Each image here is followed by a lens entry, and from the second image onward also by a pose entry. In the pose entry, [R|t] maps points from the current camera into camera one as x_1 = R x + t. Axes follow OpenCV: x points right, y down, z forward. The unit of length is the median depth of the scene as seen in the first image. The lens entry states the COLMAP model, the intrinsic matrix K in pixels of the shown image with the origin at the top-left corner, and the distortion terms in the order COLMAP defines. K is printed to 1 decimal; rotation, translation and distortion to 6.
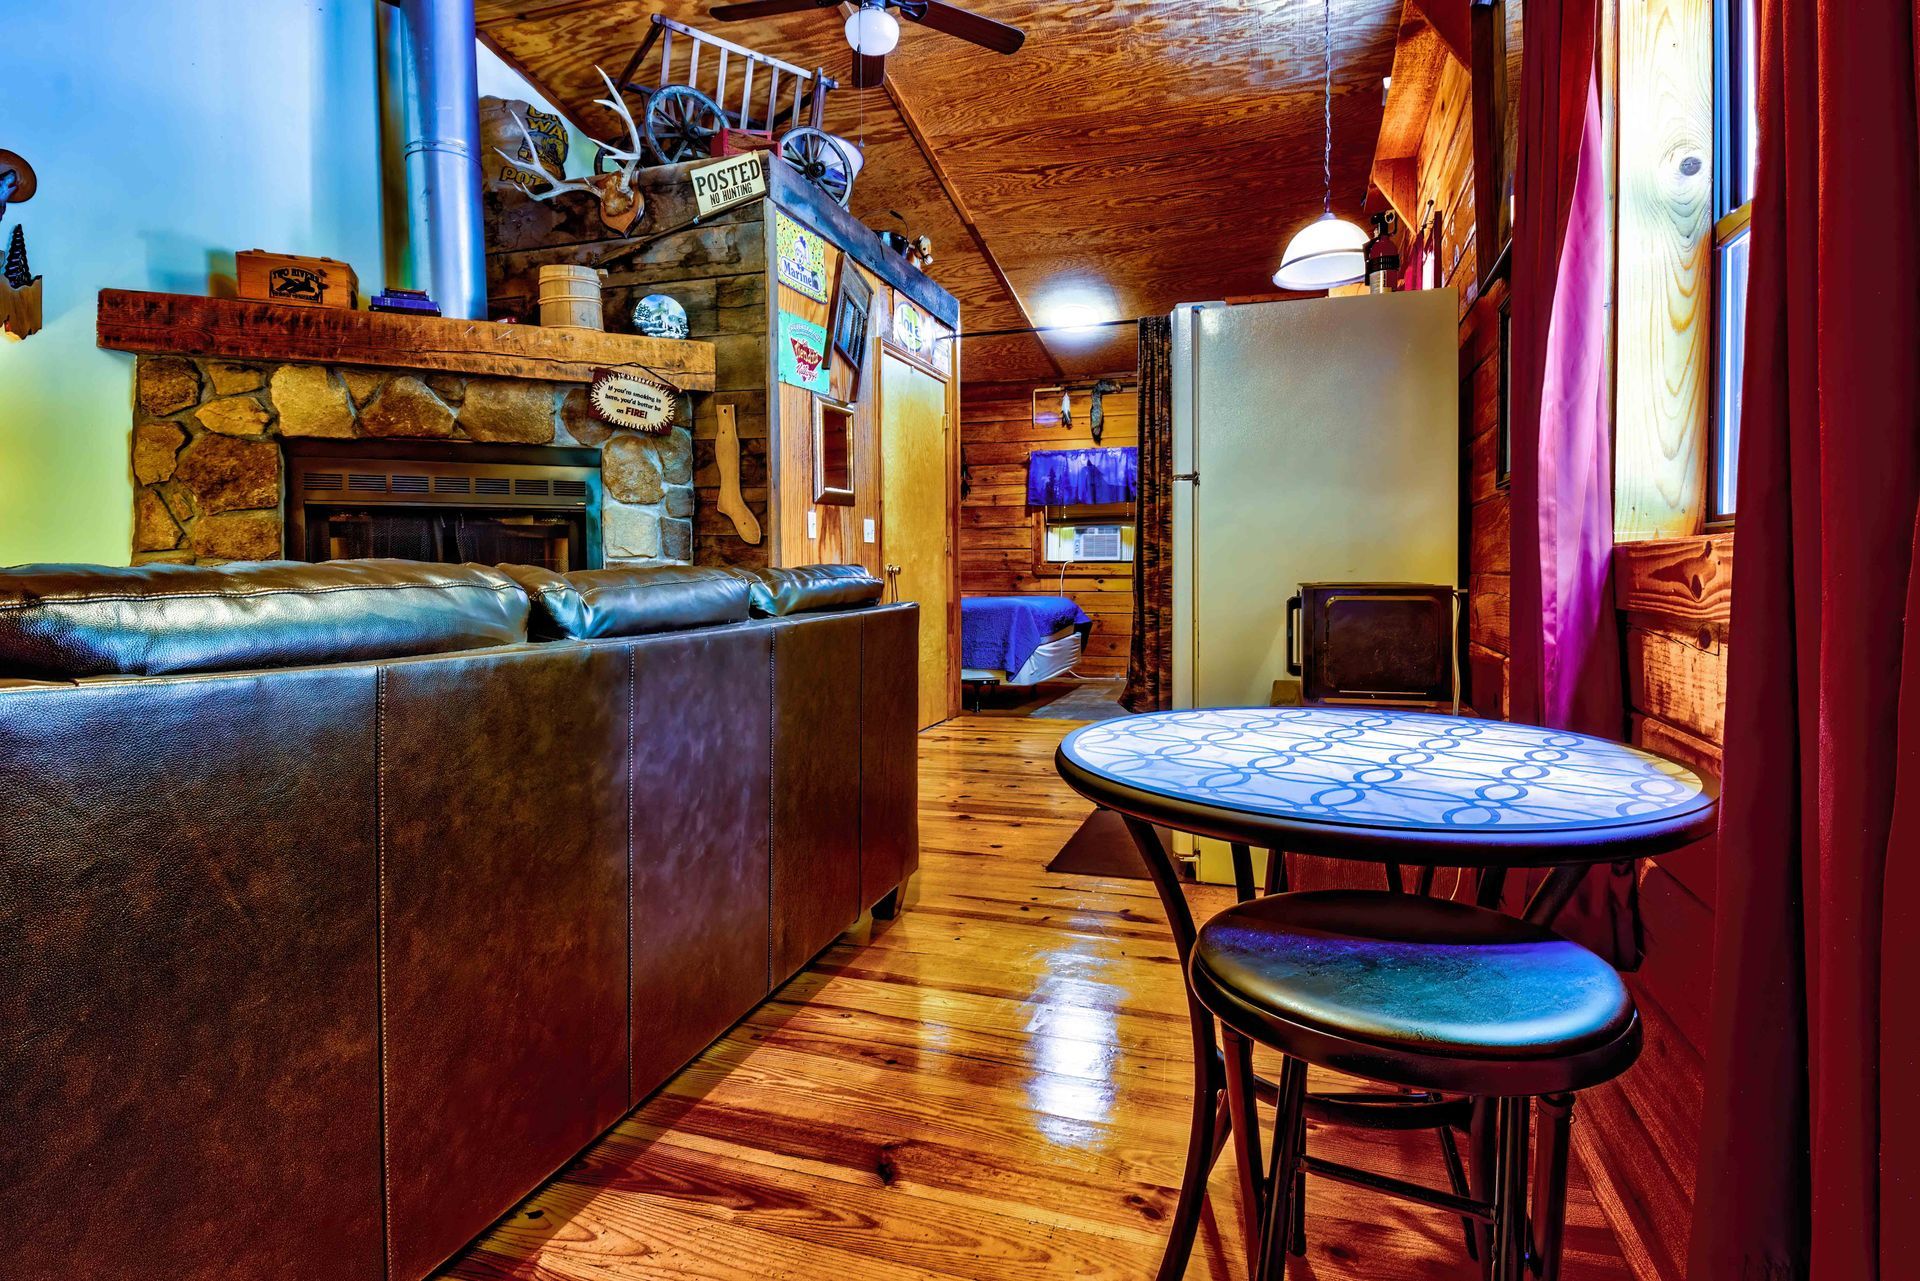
lens RADIAL K [[957.1, 0, 1014.2], [0, 957.1, 589.8], [0, 0, 1]] dist [-0.012204, -0.003898]
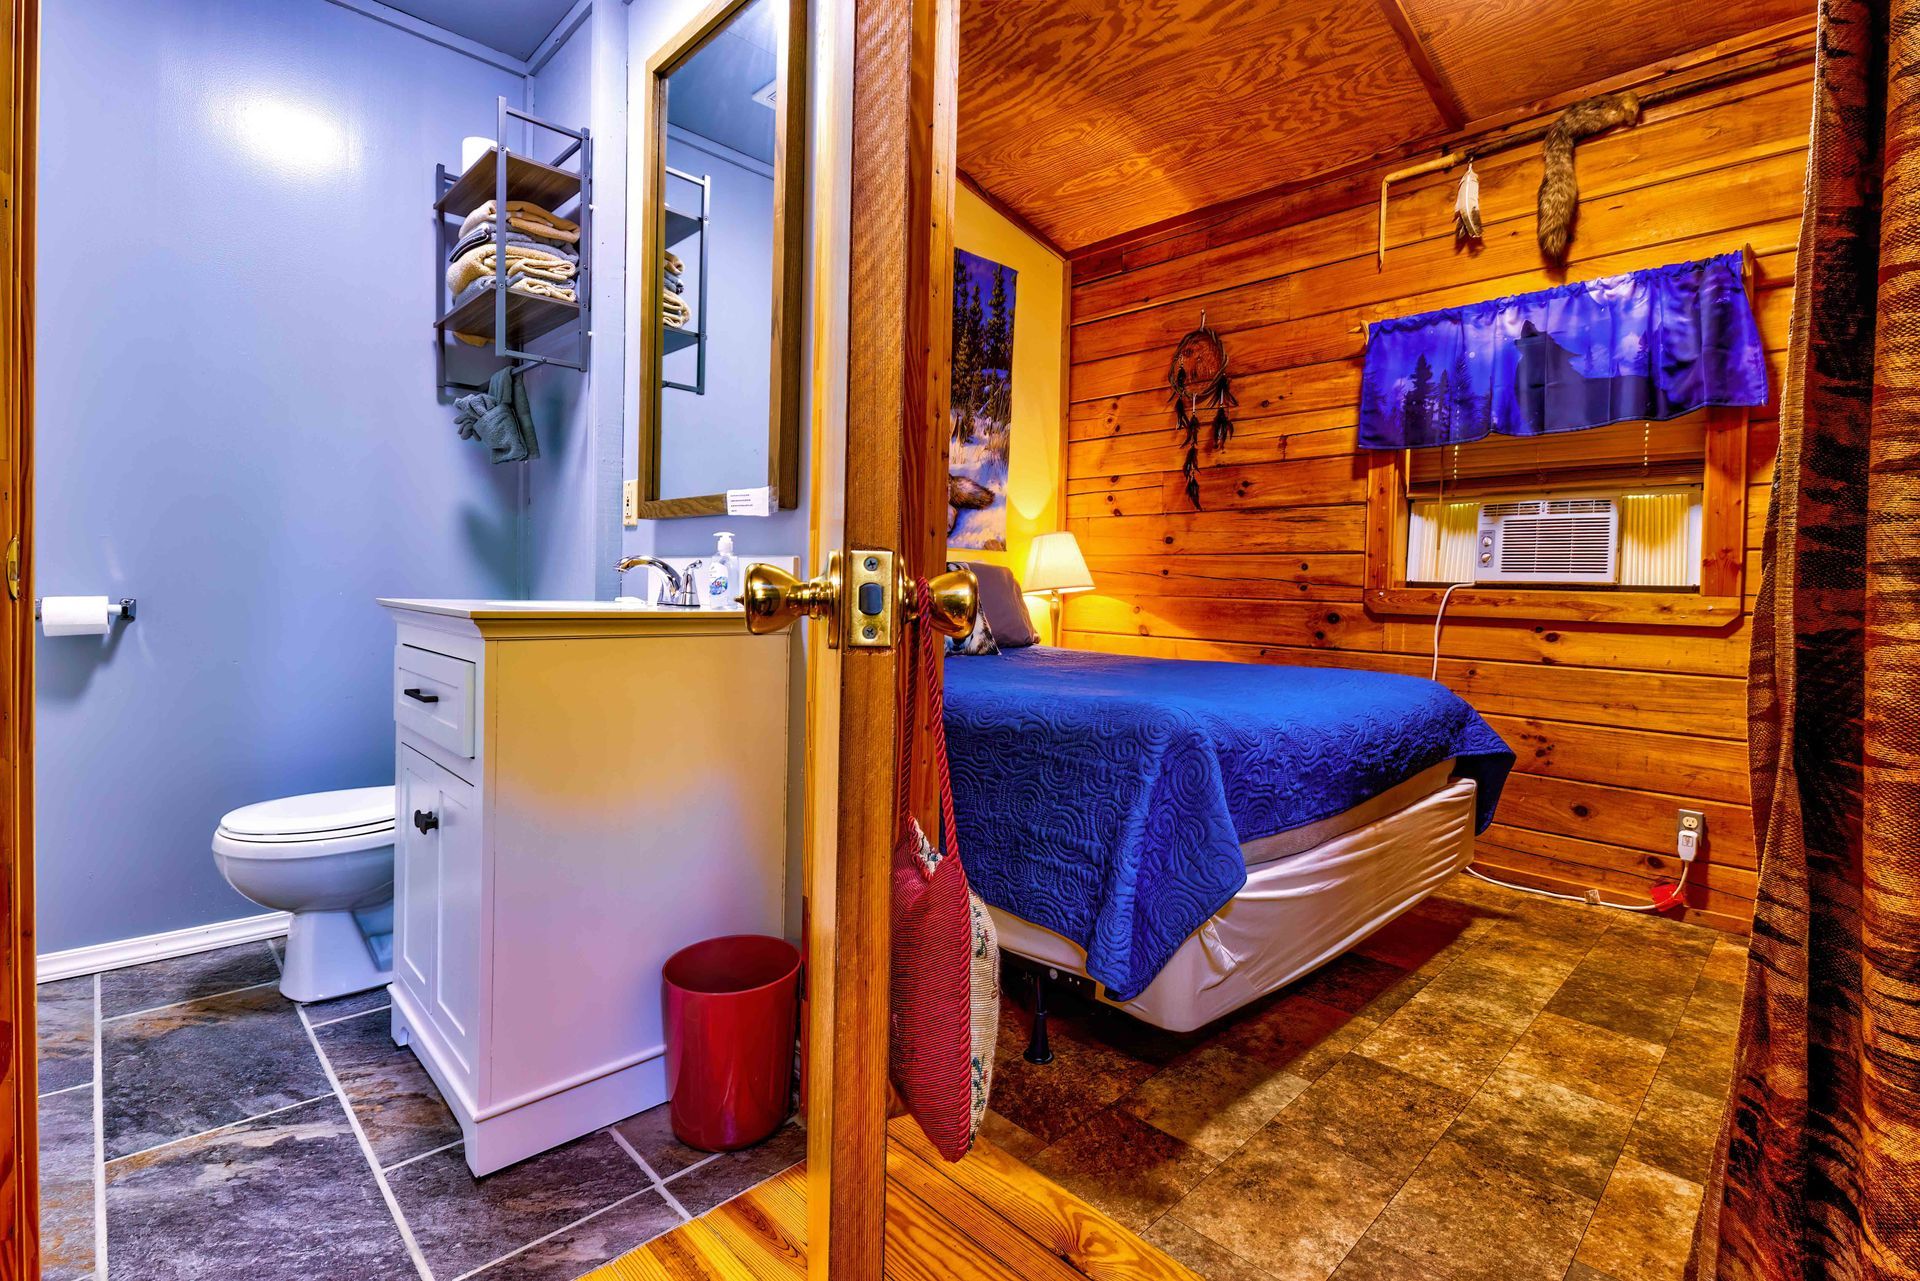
lens RADIAL K [[894.8, 0, 972.5], [0, 894.8, 609.9], [0, 0, 1]] dist [0.007253, -0.006069]
pose [[0.876964, 0.037435, -0.479096, 0.058621], [-0.038455, 0.999231, 0.007686, -0.013492], [0.479015, 0.011683, 0.877729, 0.570123]]
